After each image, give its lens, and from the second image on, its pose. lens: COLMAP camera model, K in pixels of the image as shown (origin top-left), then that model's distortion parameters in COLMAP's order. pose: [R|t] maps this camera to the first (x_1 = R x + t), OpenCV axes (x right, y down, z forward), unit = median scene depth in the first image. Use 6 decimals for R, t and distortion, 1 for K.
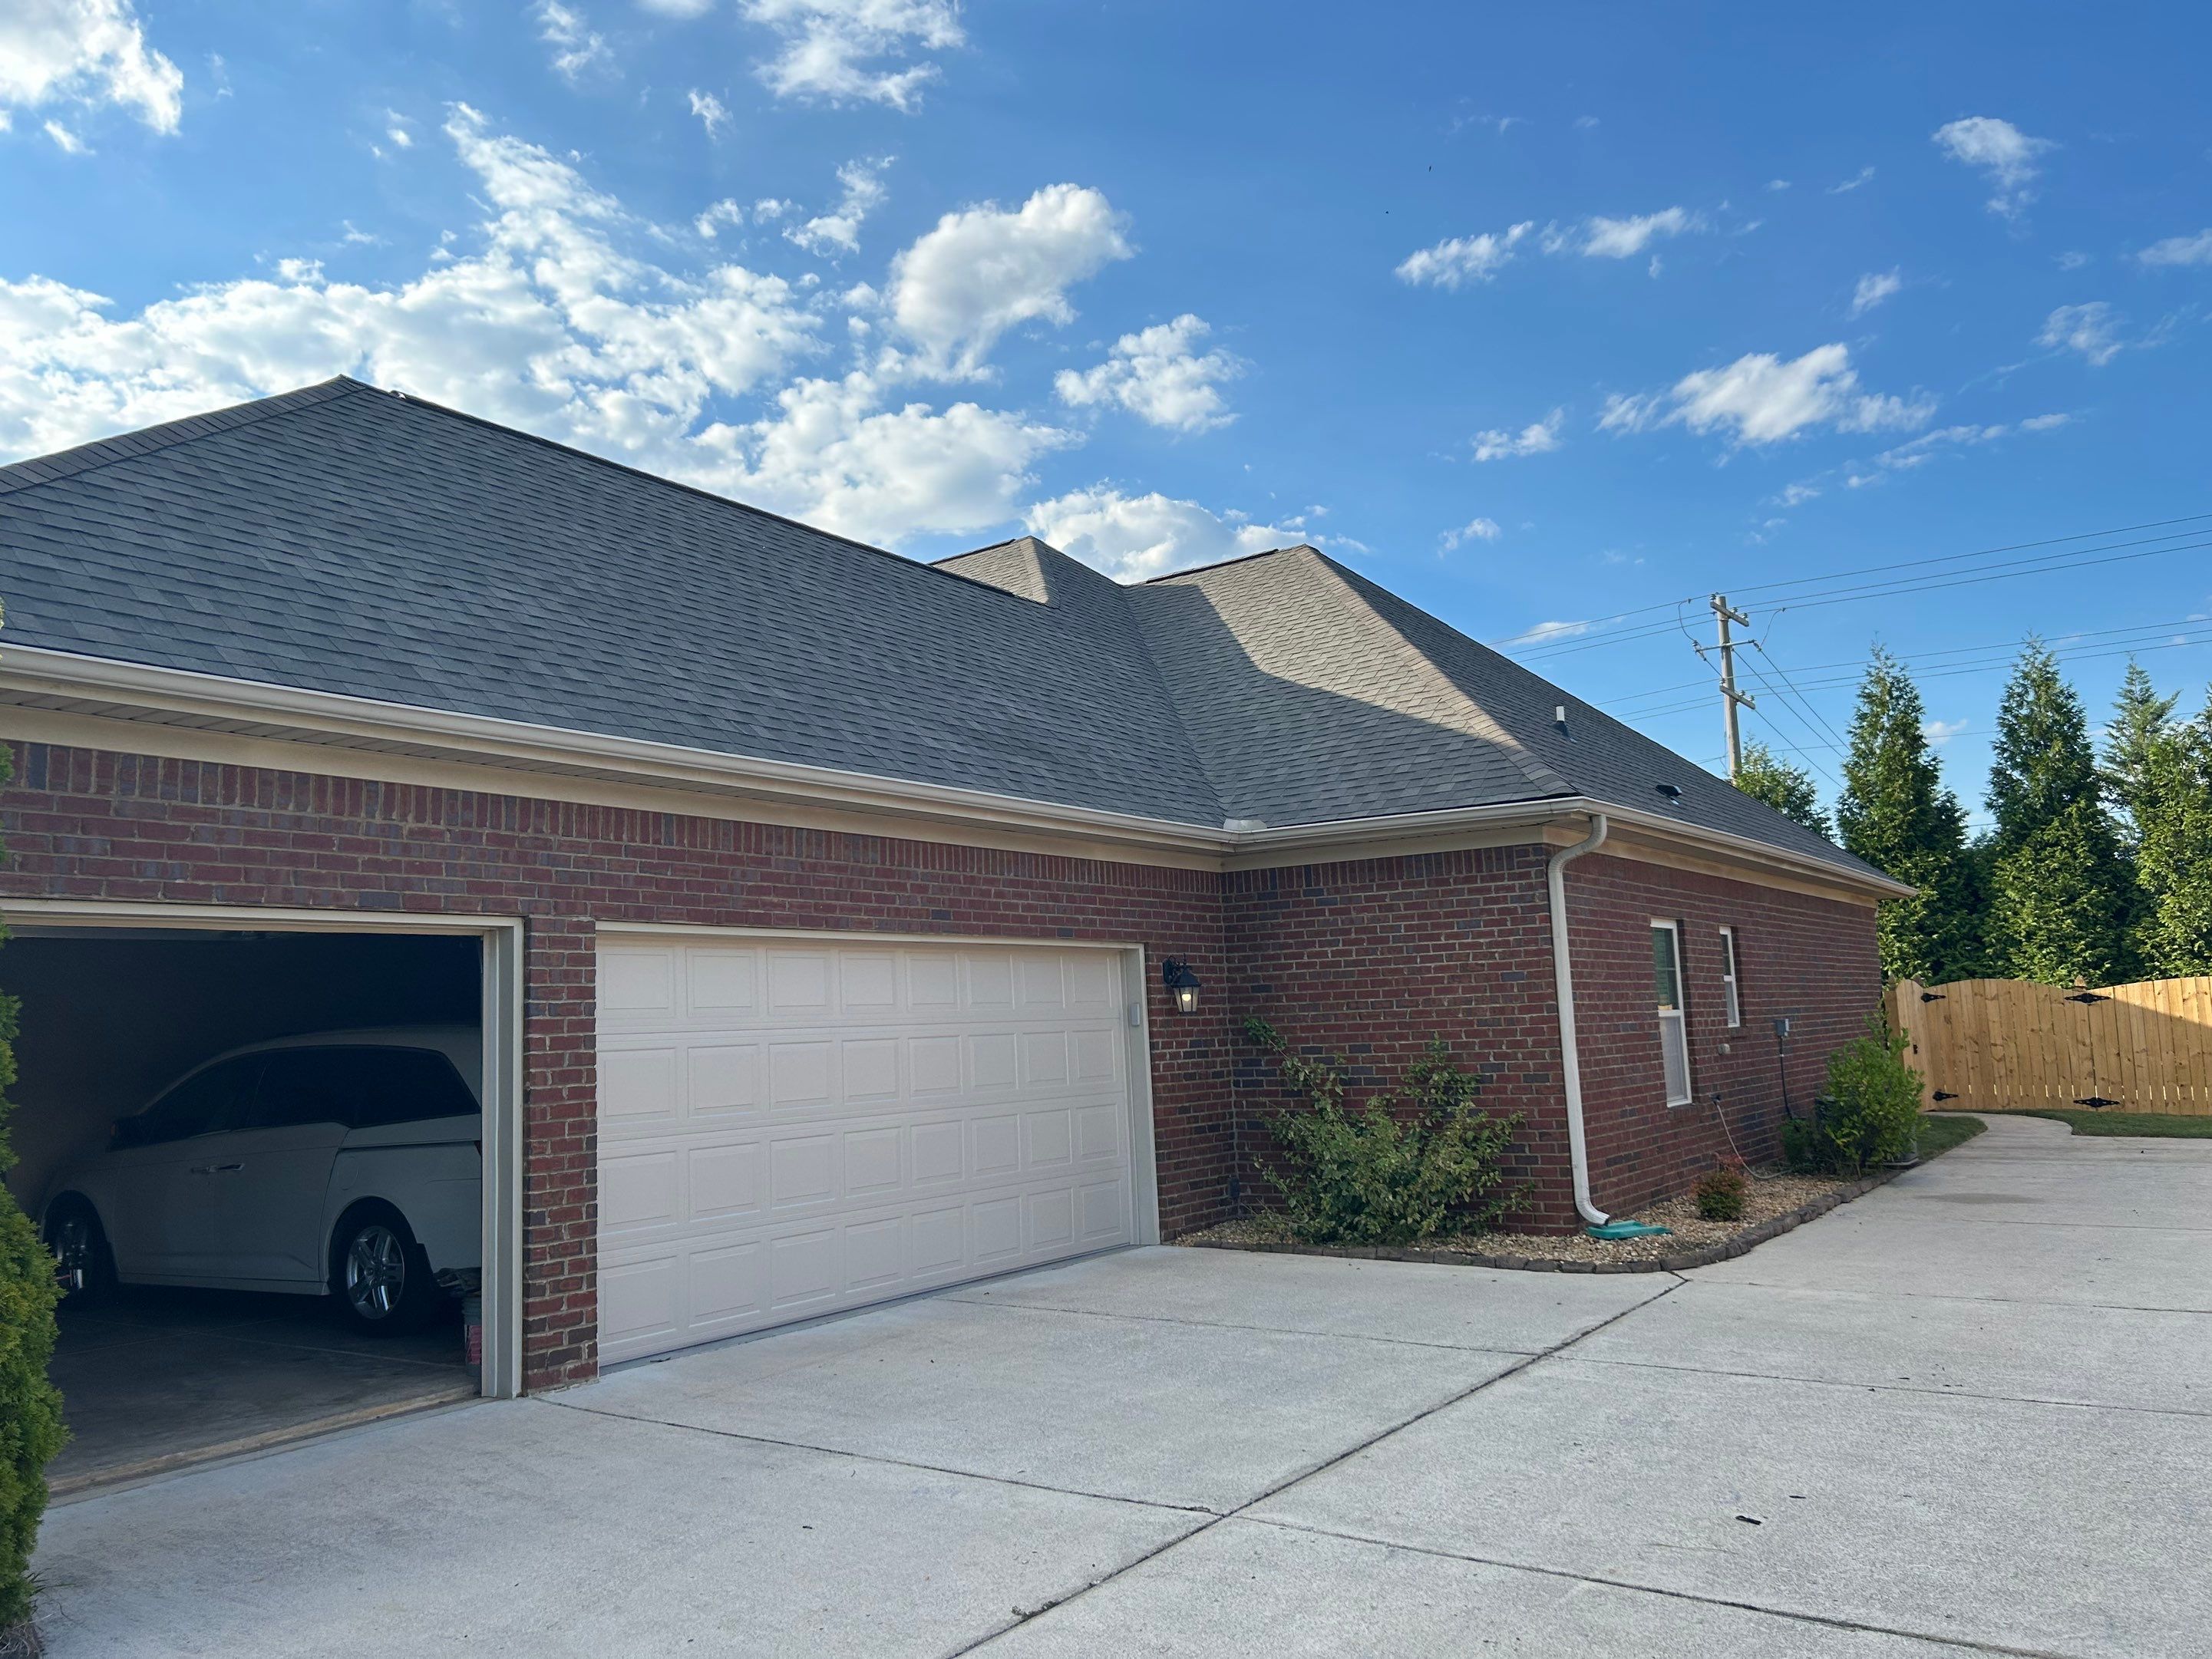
lens RADIAL K [[1574.2, 0, 1106.0], [0, 1574.2, 829.5], [0, 0, 1]] dist [0.002626, -0.004114]
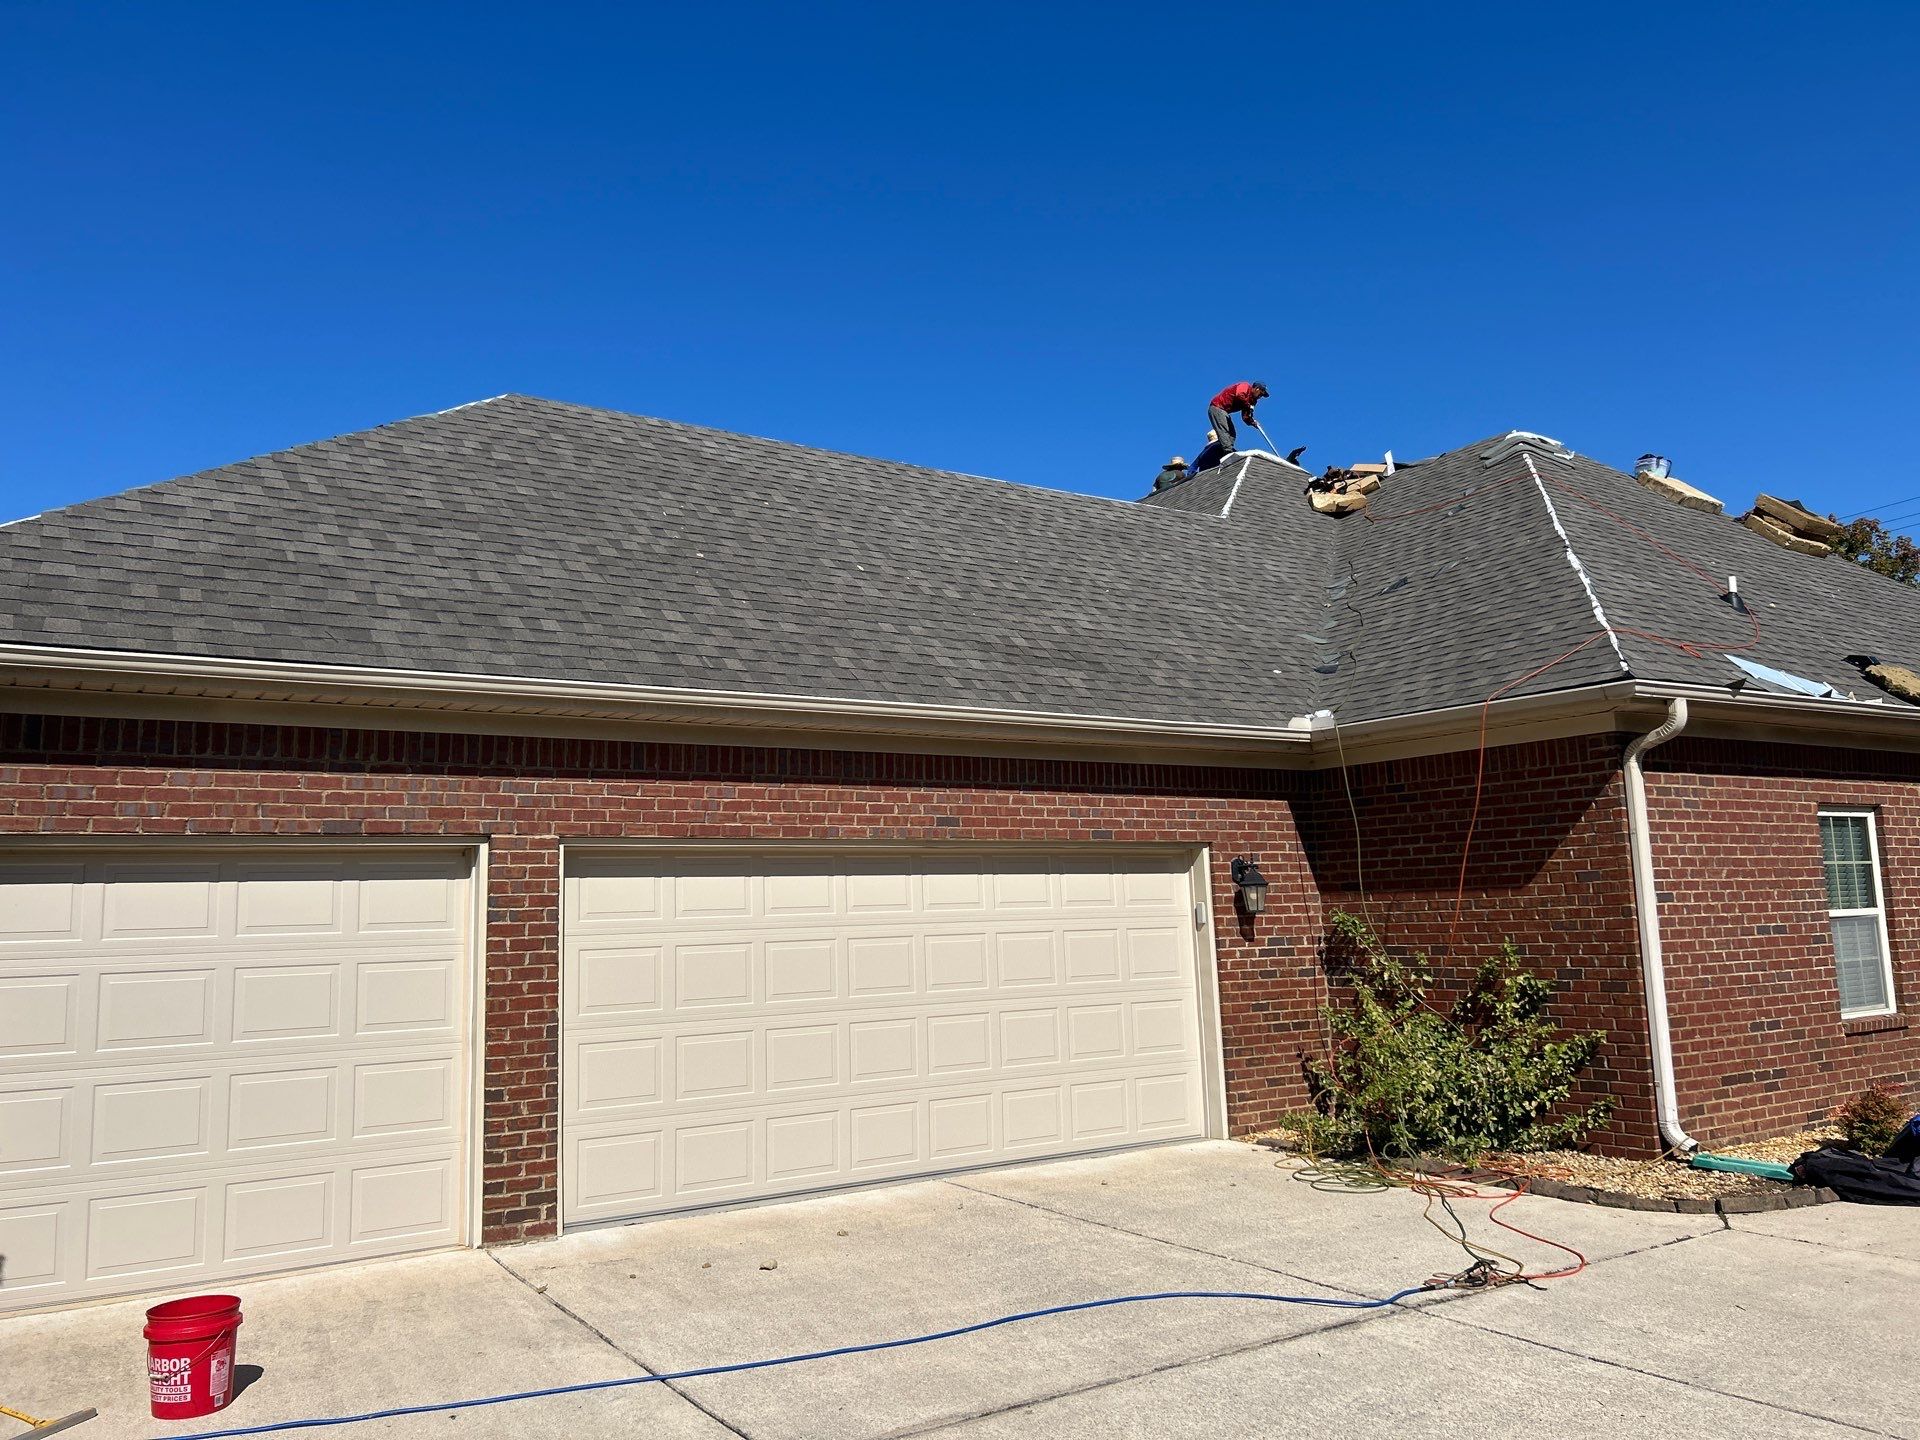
lens RADIAL K [[1399.9, 0, 960.0], [0, 1399.9, 735.4], [0, 0, 1]] dist [-0.000616, -0.010295]
pose [[0.931414, -0.037188, -0.362057, 0.214972], [0.039568, 0.999217, -0.000842, -0.003200], [0.361805, -0.013542, 0.932156, 0.101378]]
